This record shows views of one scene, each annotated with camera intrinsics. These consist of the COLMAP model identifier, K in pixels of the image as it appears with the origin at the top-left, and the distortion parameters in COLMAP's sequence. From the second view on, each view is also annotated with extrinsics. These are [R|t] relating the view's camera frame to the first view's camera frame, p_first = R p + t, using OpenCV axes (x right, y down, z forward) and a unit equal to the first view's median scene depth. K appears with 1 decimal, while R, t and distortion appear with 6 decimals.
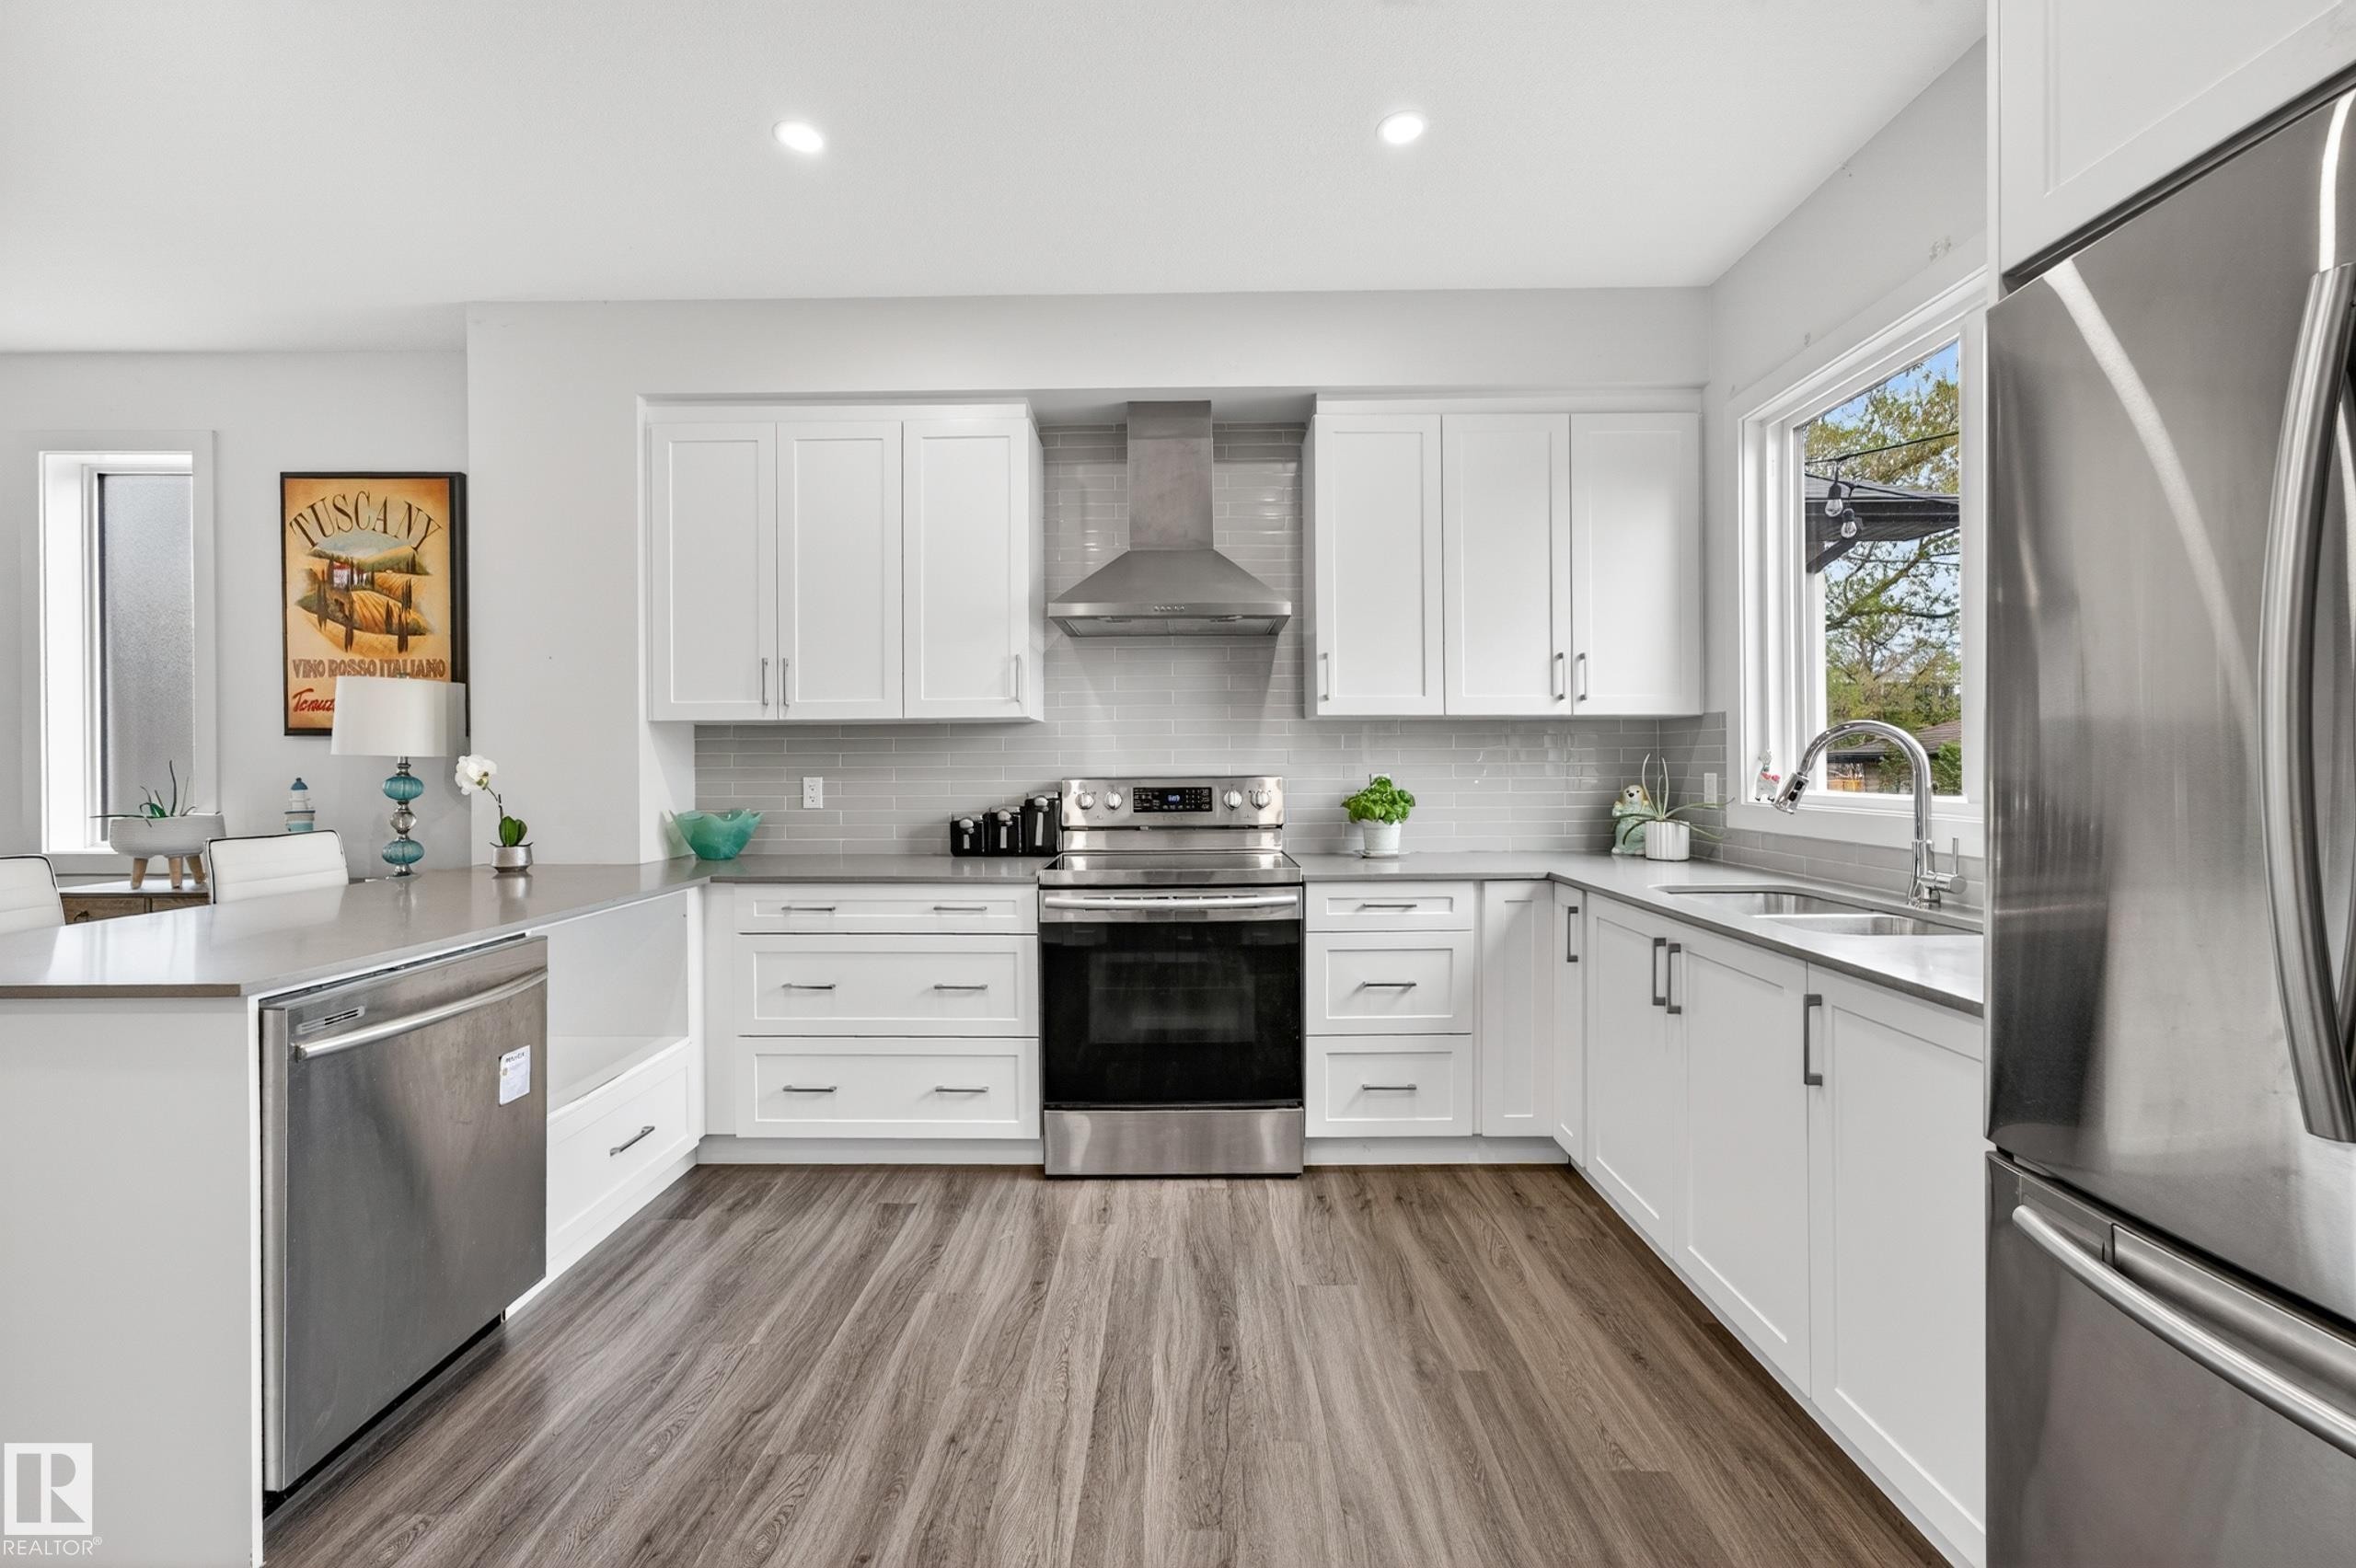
lens RADIAL K [[954.8, 0, 1179.4], [0, 954.8, 769.6], [0, 0, 1]] dist [-0.014226, 0.007477]
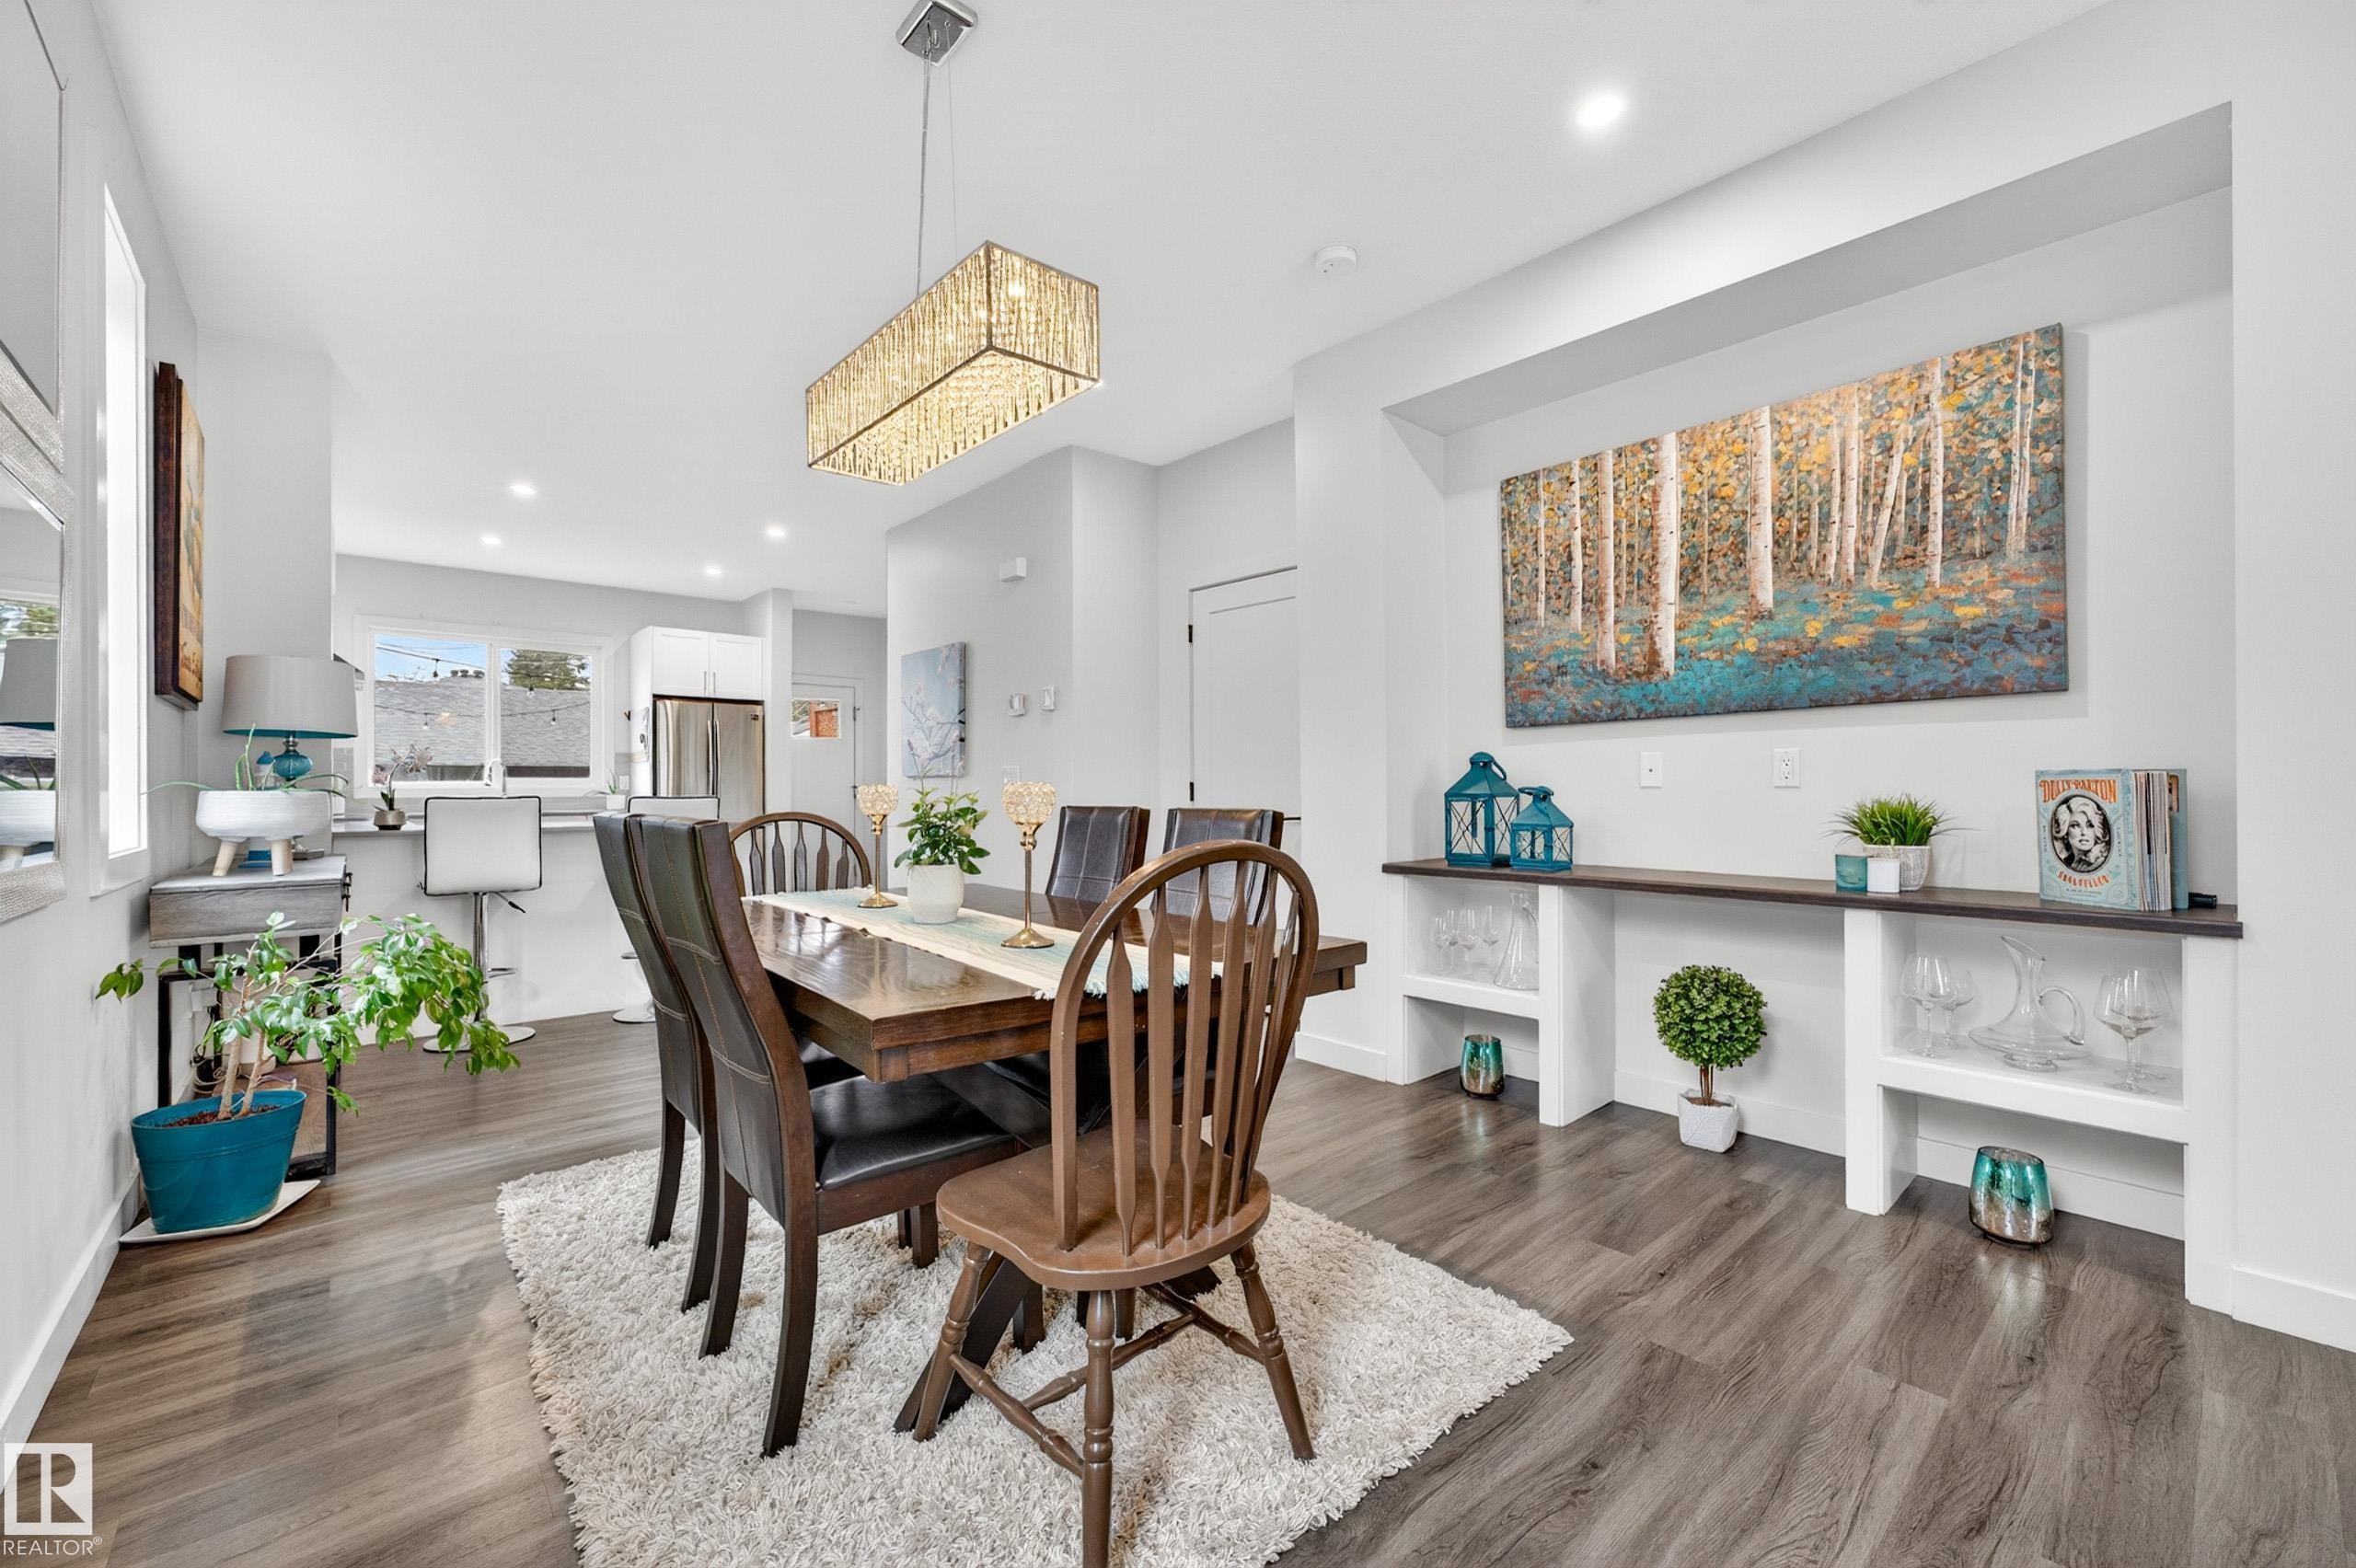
lens RADIAL K [[923.6, 0, 1184.4], [0, 923.6, 778.2], [0, 0, 1]] dist [-0.009649, 0.001481]
pose [[-0.689943, 0.018752, 0.723621, -2.440290], [0.018917, 0.999790, -0.007873, 0.066093], [-0.723616, 0.008257, -0.690153, 1.060738]]
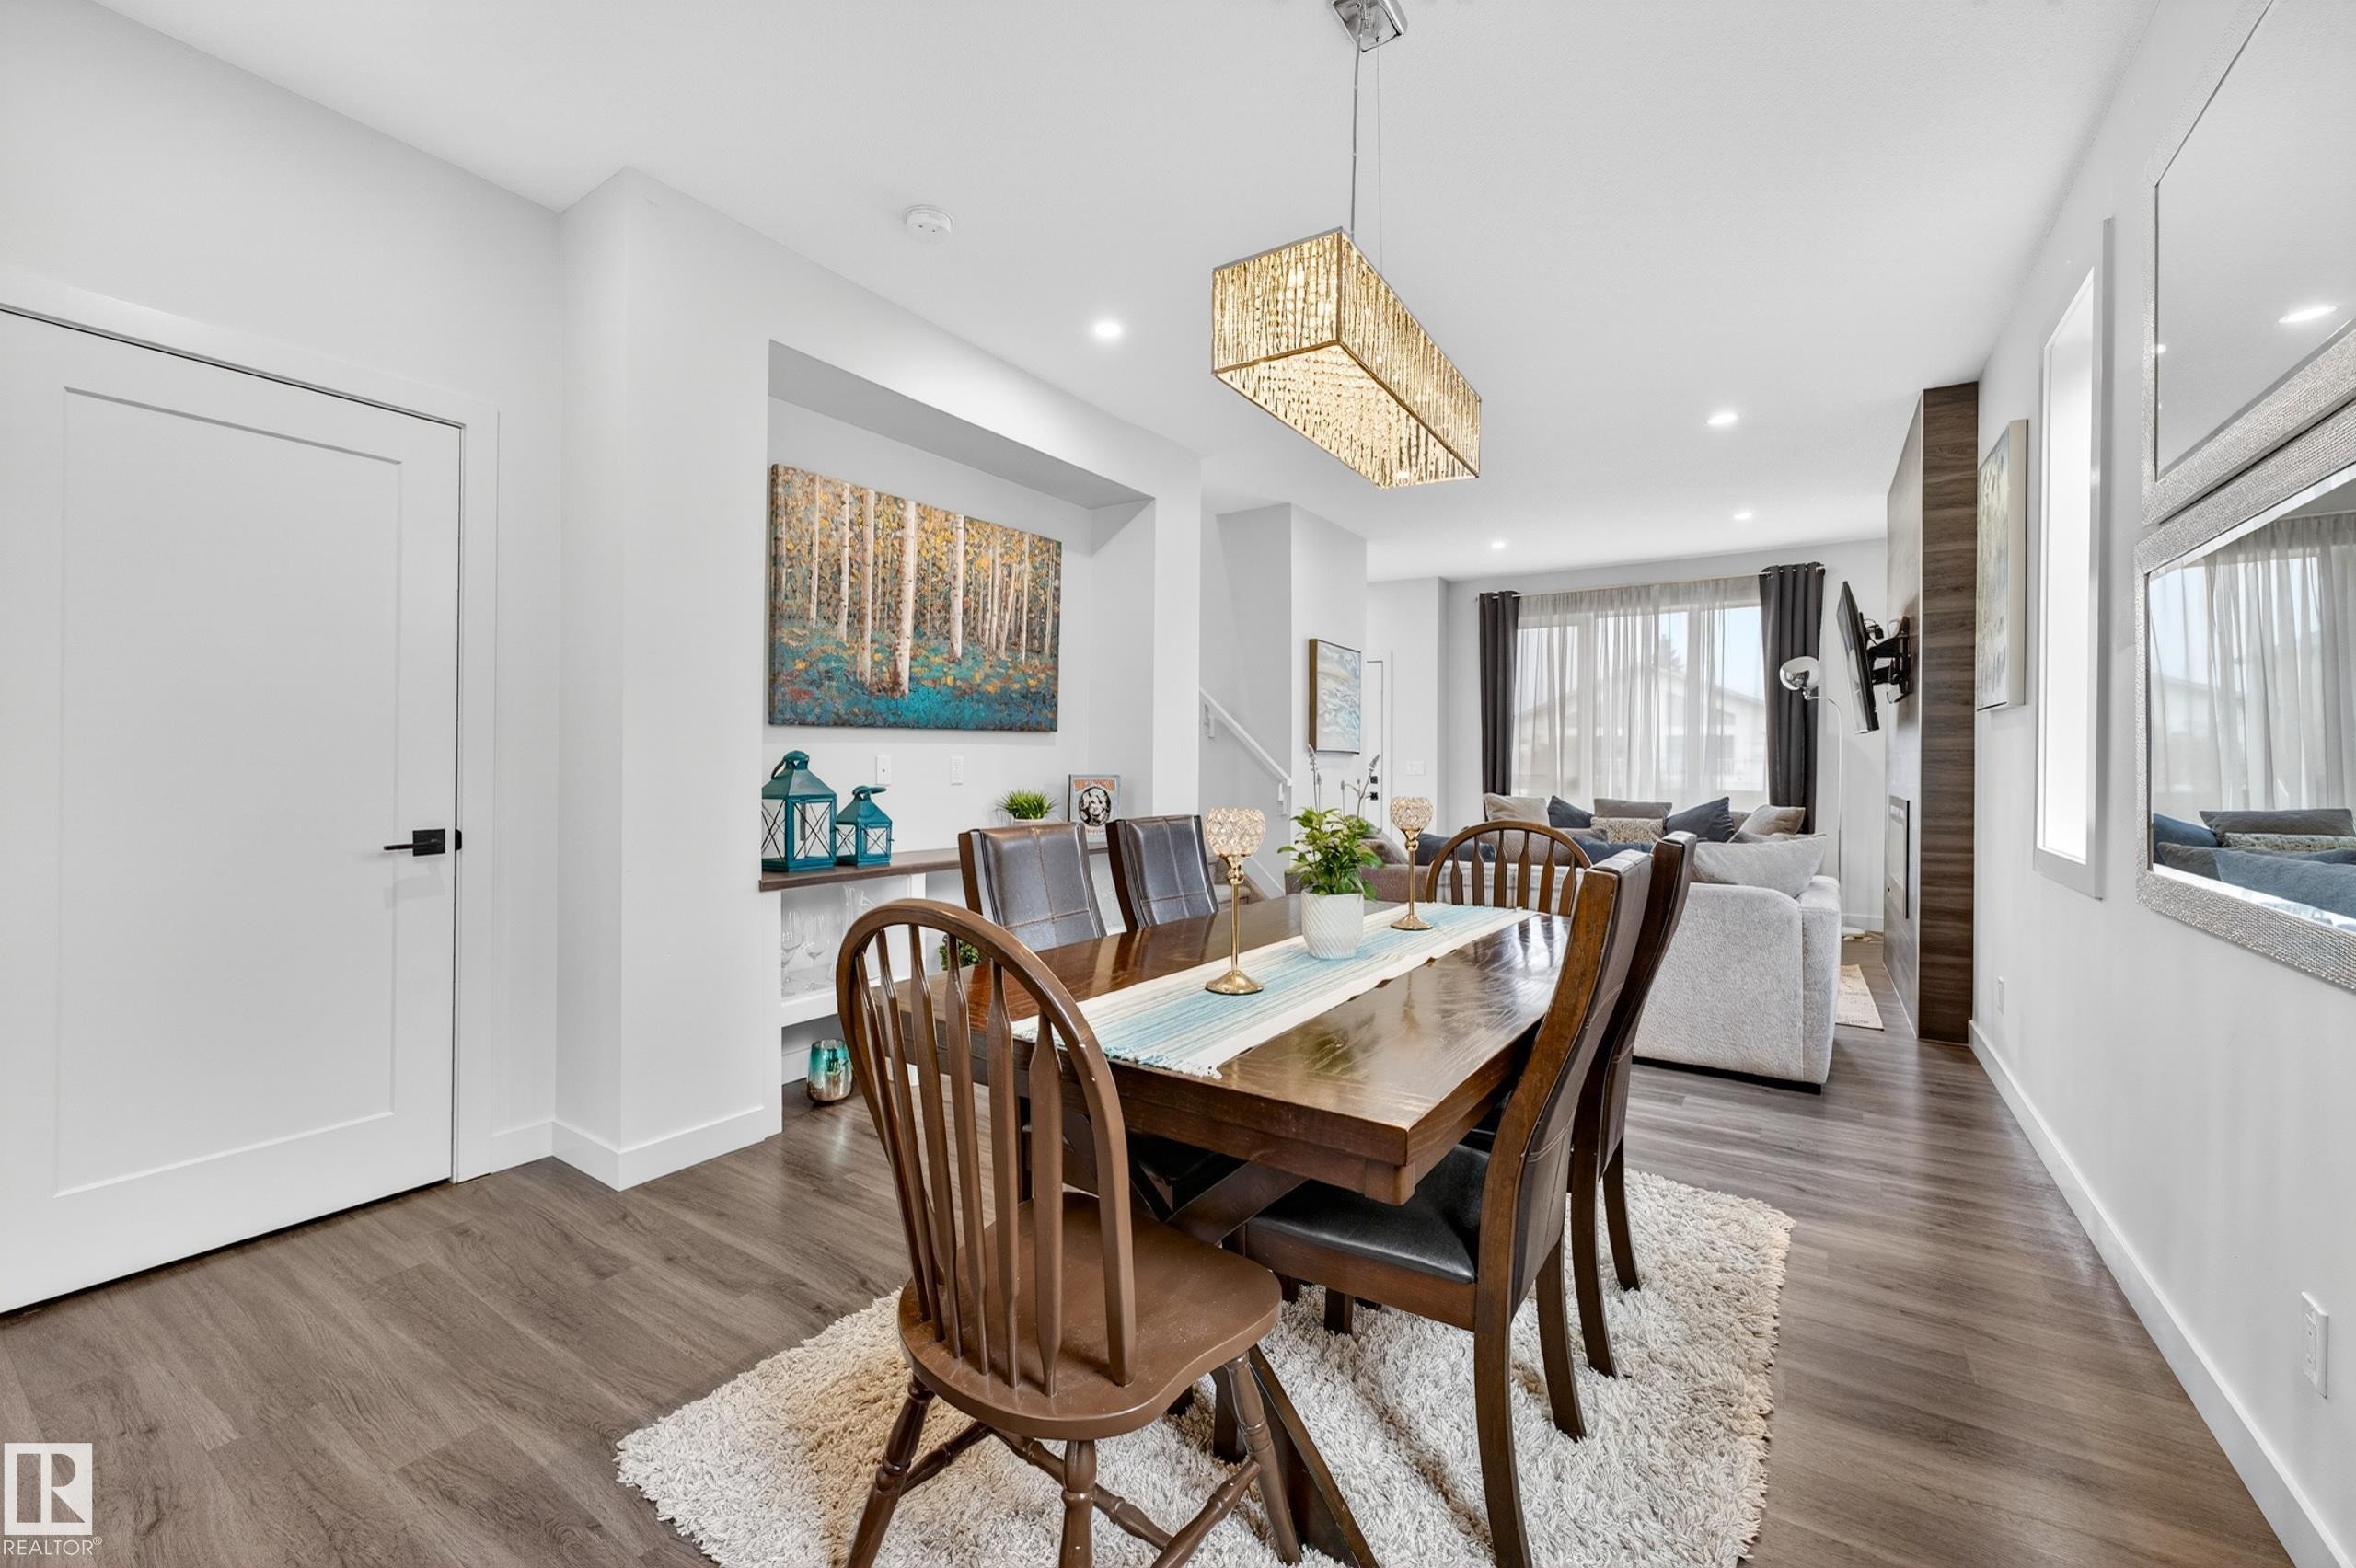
lens RADIAL K [[954.8, 0, 1196.9], [0, 954.8, 754.5], [0, 0, 1]] dist [-0.014226, 0.007477]
pose [[-0.532653, -0.002929, -0.846329, -1.178812], [-0.011166, 0.999931, 0.003567, 0.027448], [0.846260, 0.011350, -0.532649, 1.002453]]
